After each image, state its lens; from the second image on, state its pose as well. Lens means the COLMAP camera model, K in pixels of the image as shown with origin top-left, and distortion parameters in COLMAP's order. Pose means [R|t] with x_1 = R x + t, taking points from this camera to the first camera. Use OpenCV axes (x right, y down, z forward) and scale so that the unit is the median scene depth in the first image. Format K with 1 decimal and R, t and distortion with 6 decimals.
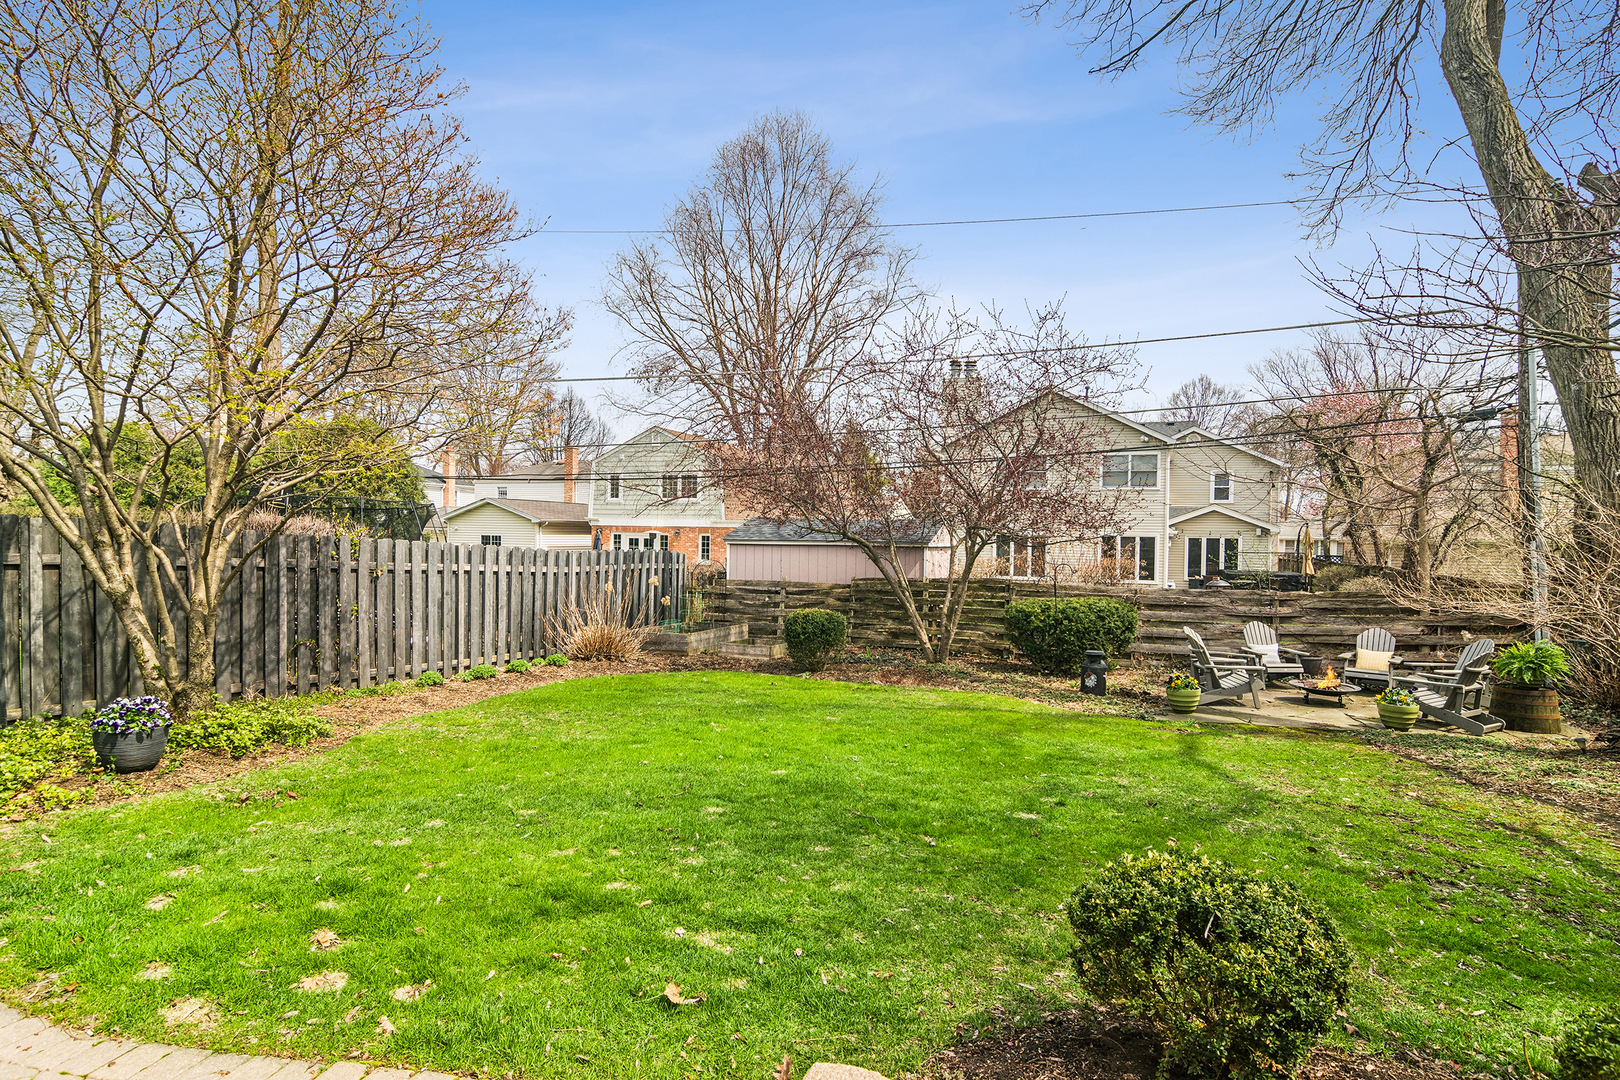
lens RADIAL K [[872.0, 0, 814.5], [0, 872.0, 551.0], [0, 0, 1]] dist [0.001281, 0.000110]
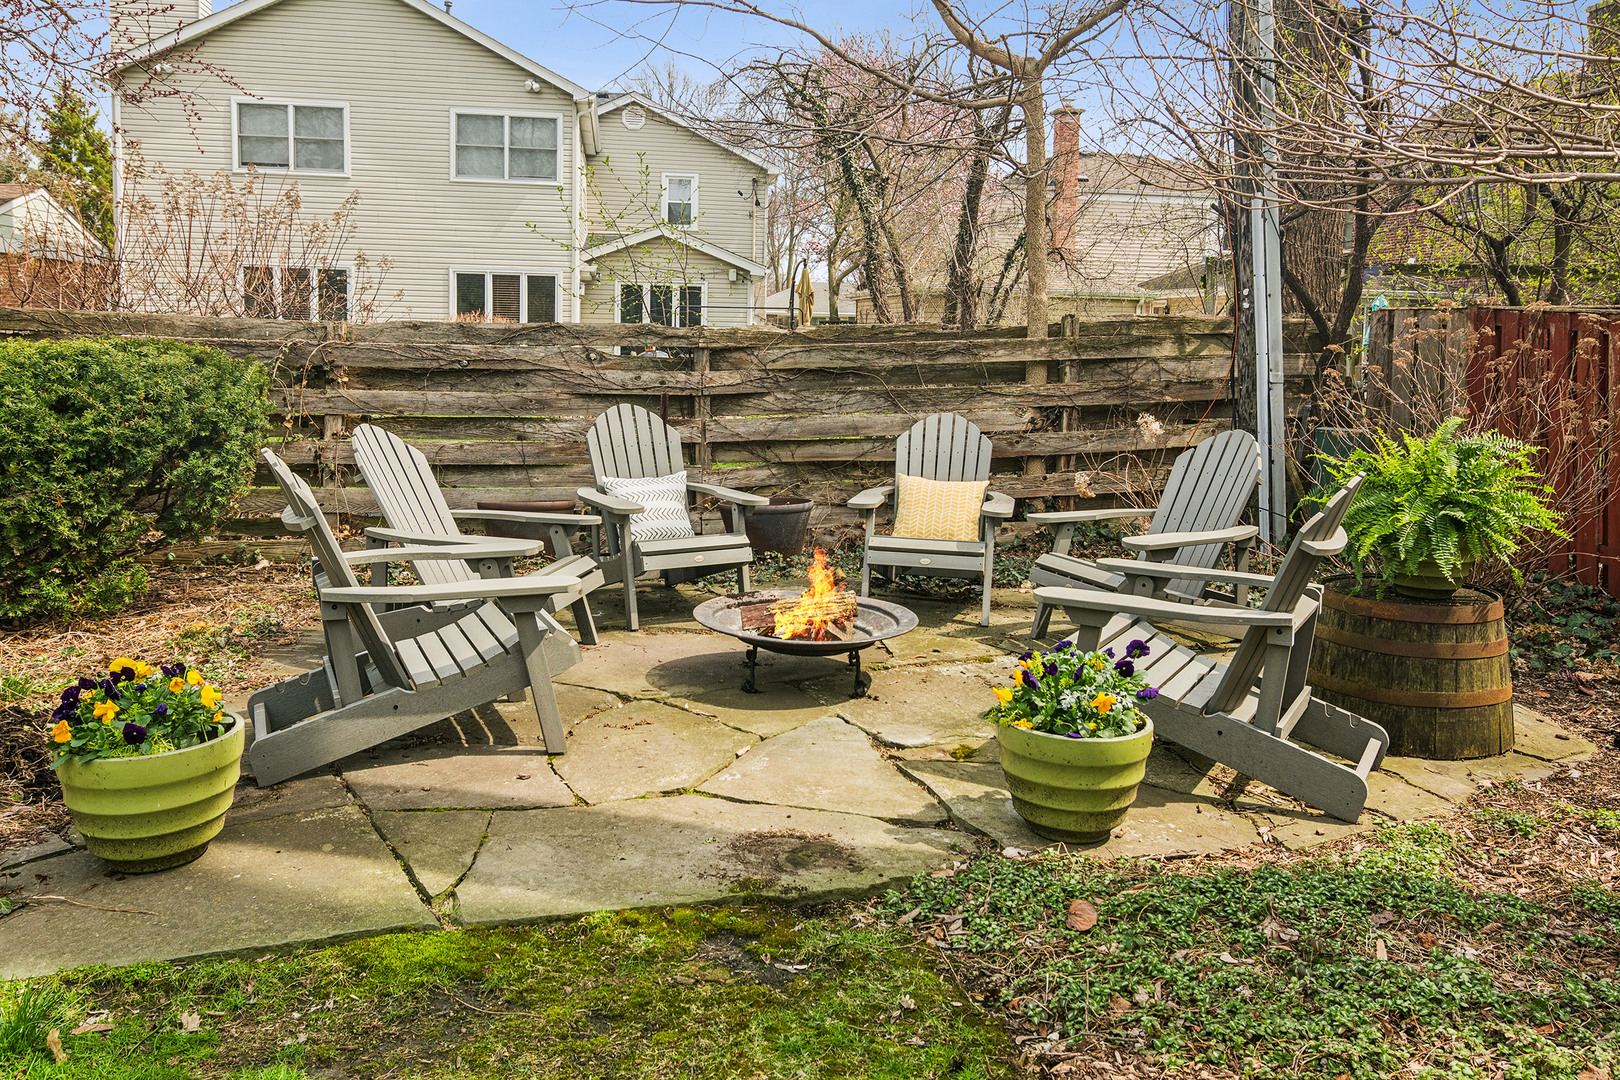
lens RADIAL K [[1247.0, 0, 809.5], [0, 1247.0, 538.6], [0, 0, 1]] dist [-0.000422, 0.000707]
pose [[0.873332, -0.072559, 0.481691, 0.332018], [-0.002094, 0.988276, 0.152664, 0.057861], [-0.487121, -0.134335, 0.862941, 0.553101]]
